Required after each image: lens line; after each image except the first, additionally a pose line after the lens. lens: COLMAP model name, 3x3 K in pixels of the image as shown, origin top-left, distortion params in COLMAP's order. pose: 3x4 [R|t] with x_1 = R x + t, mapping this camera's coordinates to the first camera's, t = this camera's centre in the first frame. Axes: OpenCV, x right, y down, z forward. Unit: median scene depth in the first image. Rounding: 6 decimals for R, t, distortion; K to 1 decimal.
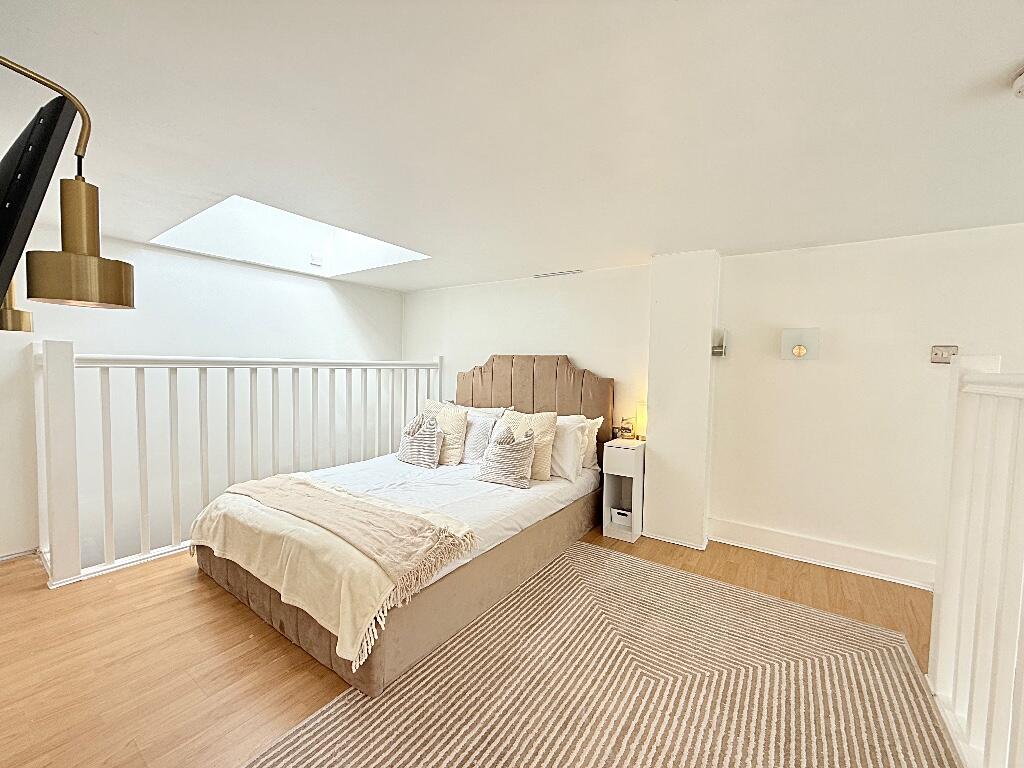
lens RADIAL K [[402.1, 0, 507.8], [0, 402.1, 385.8], [0, 0, 1]] dist [0.000423, 0.000062]
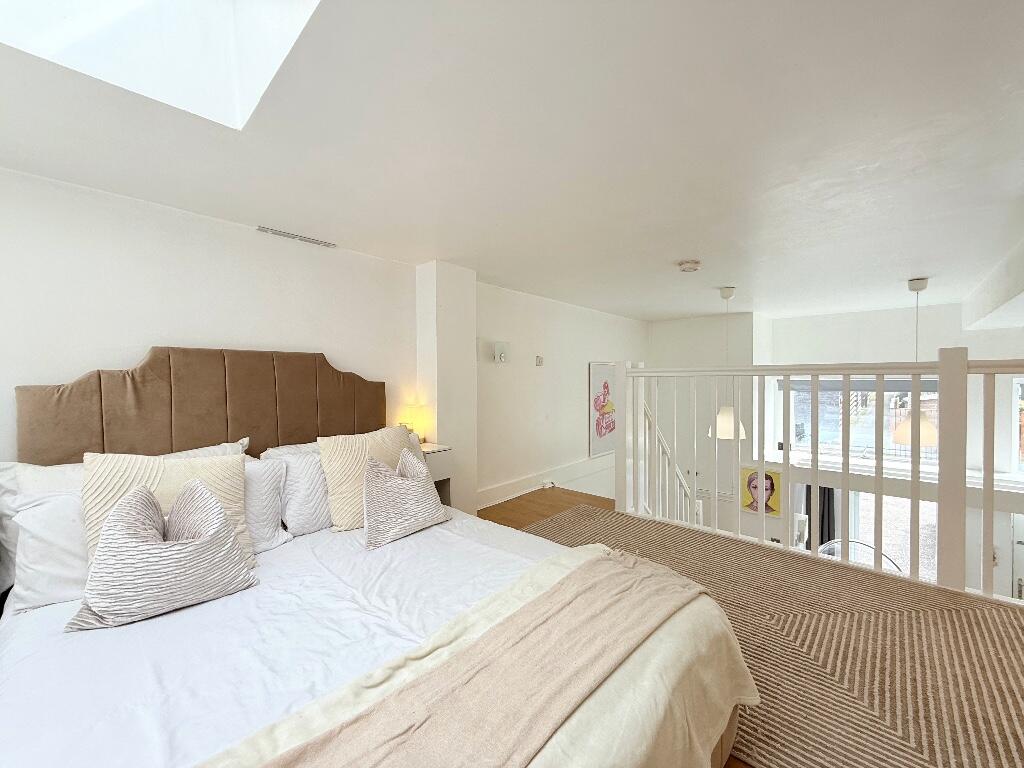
lens RADIAL K [[411.0, 0, 508.3], [0, 411.0, 382.2], [0, 0, 1]] dist [-0.001593, 0.000039]
pose [[0.143879, -0.034732, 0.988986, -0.658619], [0.057574, 0.997985, 0.026672, -0.029770], [-0.987919, 0.053103, 0.145589, 0.669452]]
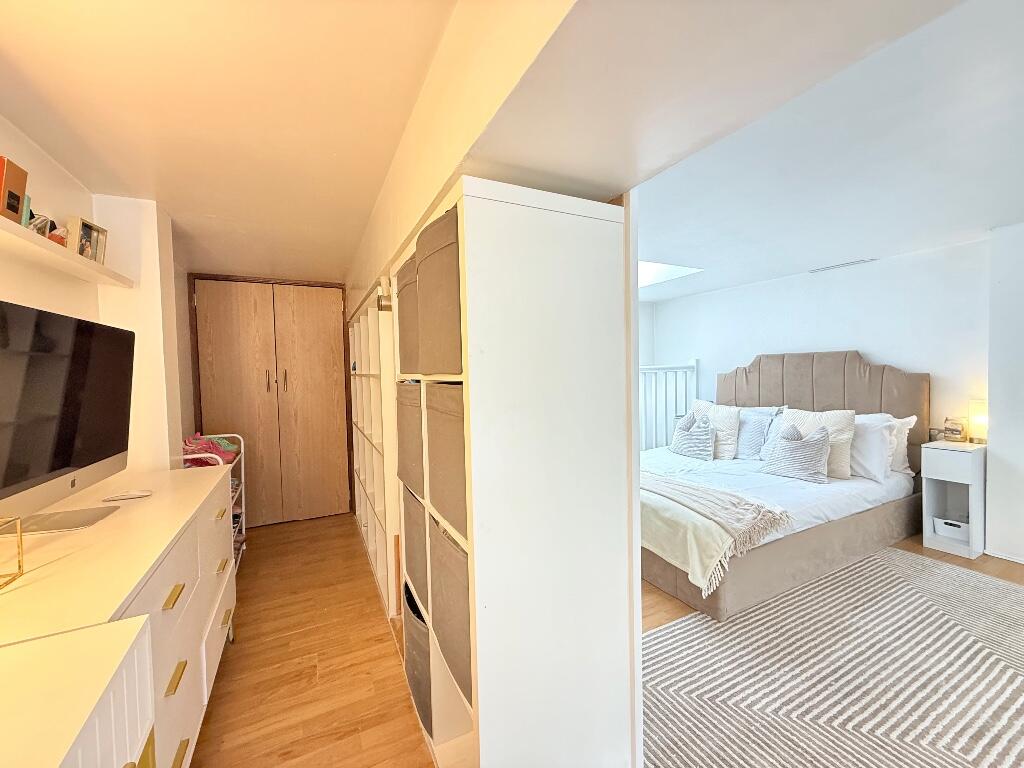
lens RADIAL K [[402.1, 0, 507.8], [0, 402.1, 385.8], [0, 0, 1]] dist [0.000423, 0.000062]
pose [[0.880410, -0.025245, -0.473541, -0.156951], [0.021265, 0.999679, -0.013758, 0.001780], [0.473737, 0.002043, 0.880664, -0.258328]]
